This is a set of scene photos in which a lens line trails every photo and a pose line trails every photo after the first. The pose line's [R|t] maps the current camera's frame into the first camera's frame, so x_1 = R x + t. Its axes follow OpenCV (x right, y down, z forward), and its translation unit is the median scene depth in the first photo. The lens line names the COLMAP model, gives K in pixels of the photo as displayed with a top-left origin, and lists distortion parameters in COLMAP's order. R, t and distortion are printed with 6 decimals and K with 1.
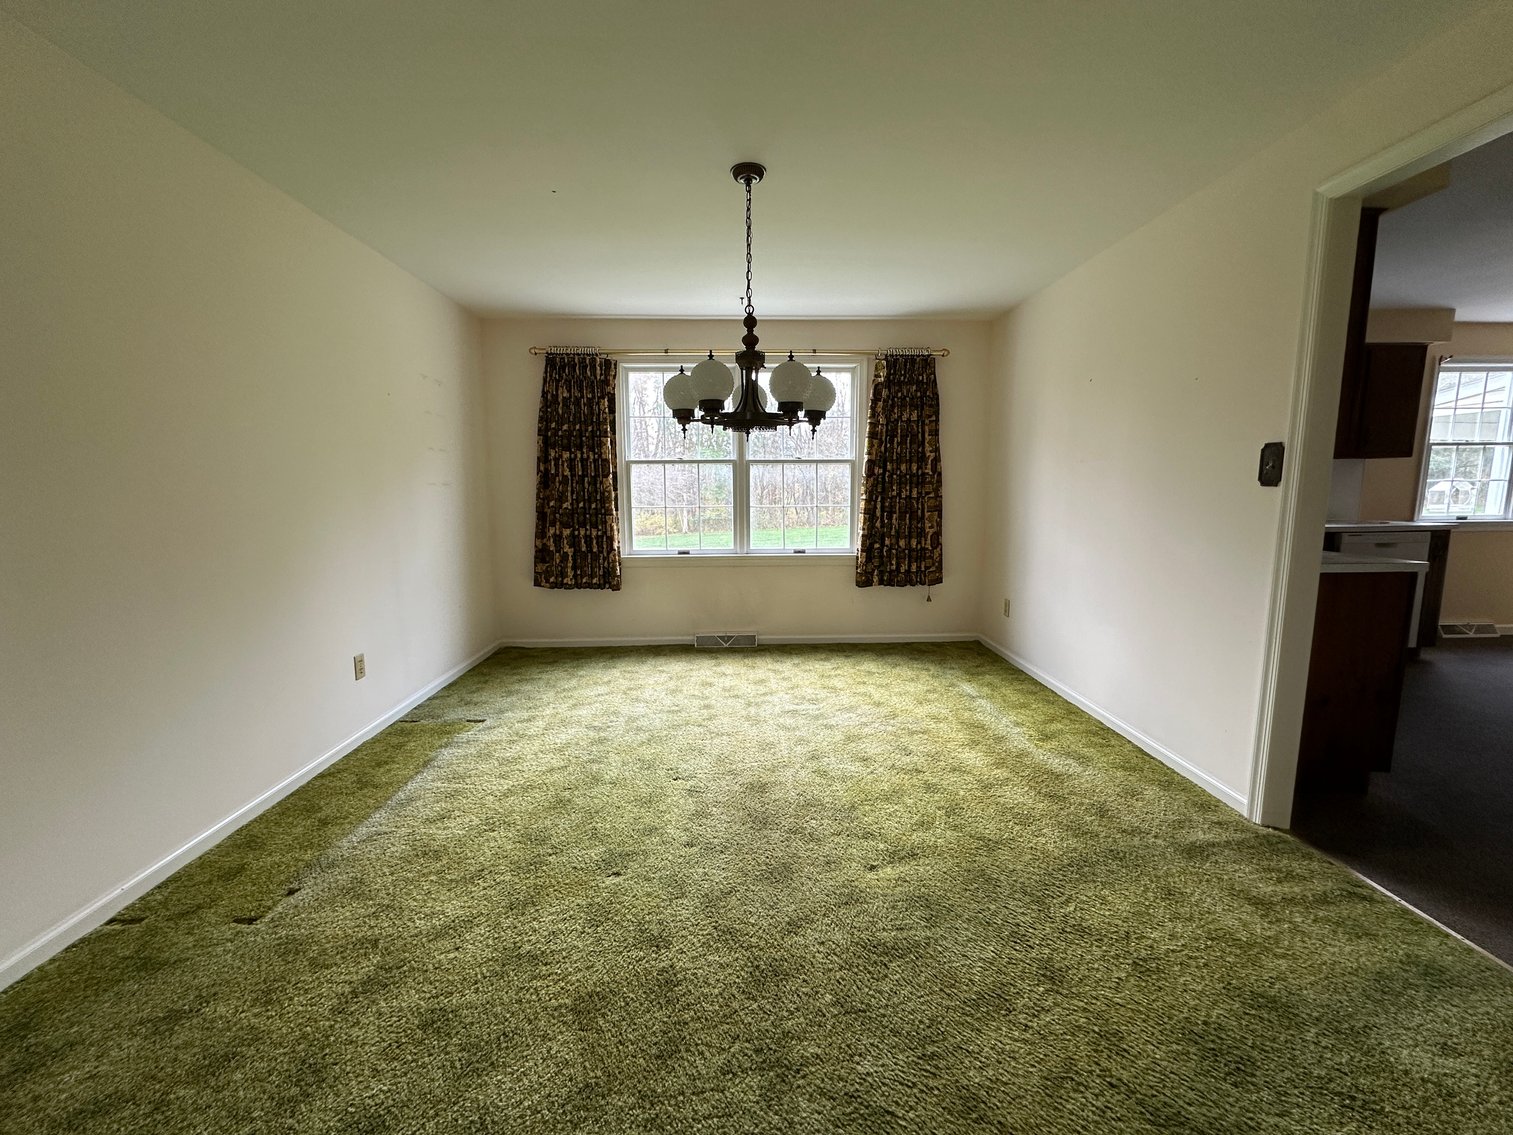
lens RADIAL K [[607.1, 0, 757.1], [0, 607.1, 568.0], [0, 0, 1]] dist [-0.003823, 0.000510]
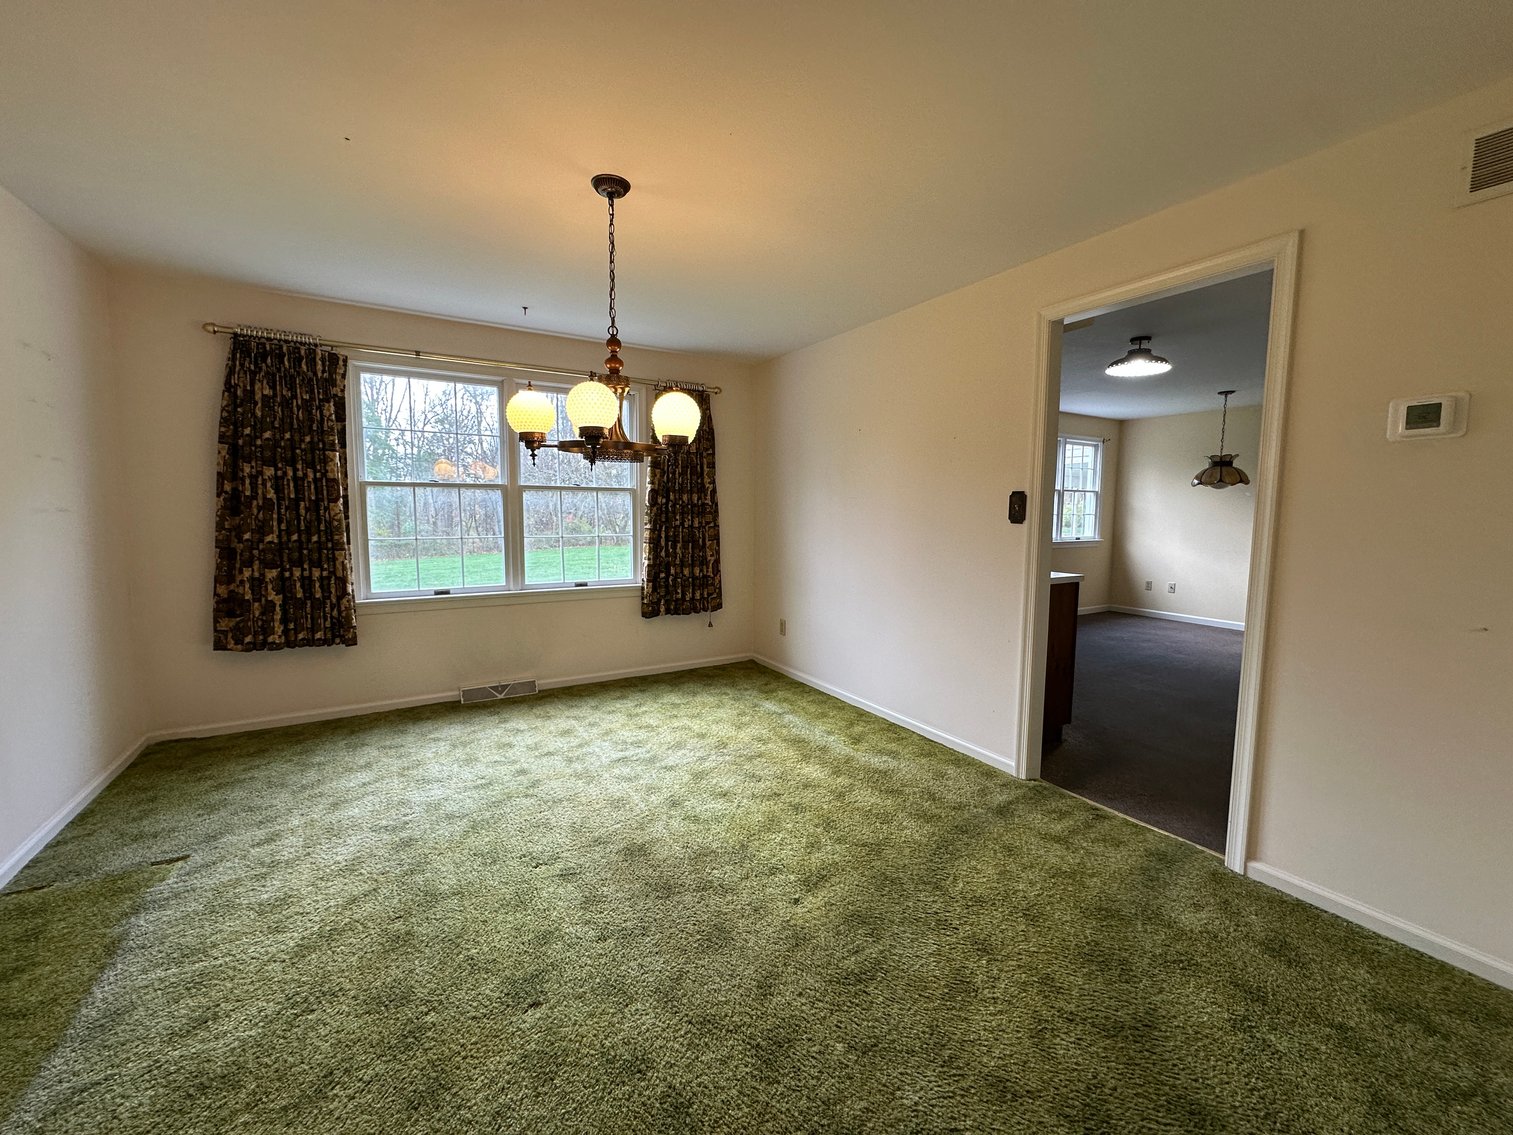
lens RADIAL K [[607.1, 0, 757.3], [0, 607.1, 564.4], [0, 0, 1]] dist [-0.003823, 0.000510]
pose [[0.872327, -0.031349, 0.487917, -0.250114], [0.052214, 0.998208, -0.029217, -0.028243], [-0.486127, 0.050963, 0.872401, 0.091374]]
